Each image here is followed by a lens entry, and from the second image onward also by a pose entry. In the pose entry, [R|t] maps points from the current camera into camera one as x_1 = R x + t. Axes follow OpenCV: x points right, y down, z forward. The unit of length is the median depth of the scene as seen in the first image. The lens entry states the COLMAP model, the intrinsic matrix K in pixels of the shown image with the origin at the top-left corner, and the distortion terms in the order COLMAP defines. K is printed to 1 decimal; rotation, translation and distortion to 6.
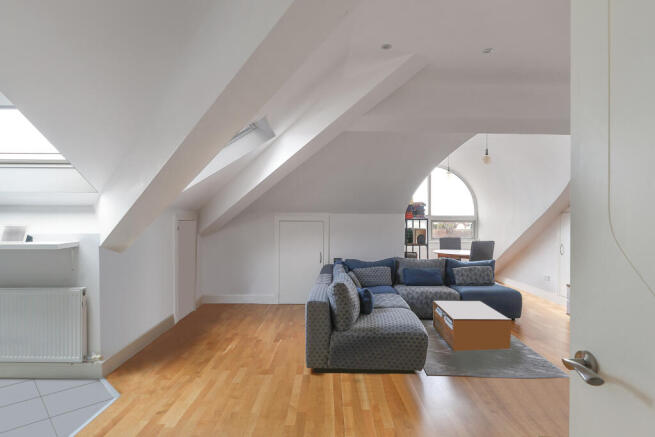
lens RADIAL K [[377.9, 0, 327.2], [0, 377.9, 218.4], [0, 0, 1]] dist [-0.002628, -0.000280]
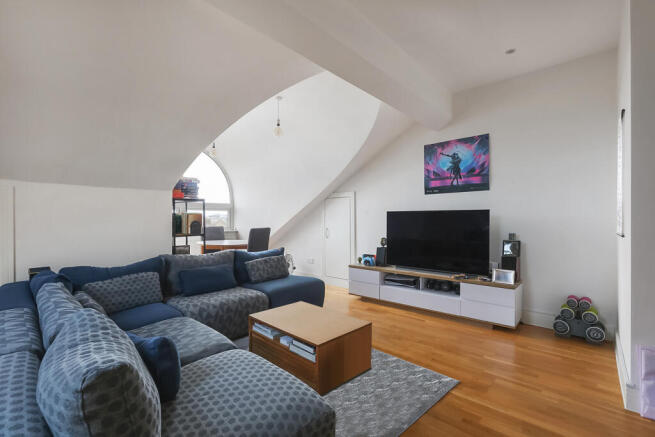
lens RADIAL K [[300.2, 0, 327.7], [0, 300.2, 216.7], [0, 0, 1]] dist [0.002002, 0.000169]
pose [[0.665465, -0.001900, 0.746426, -0.017714], [0.001845, 0.999998, 0.000900, 0.036810], [-0.746426, 0.000778, 0.665468, 0.450210]]
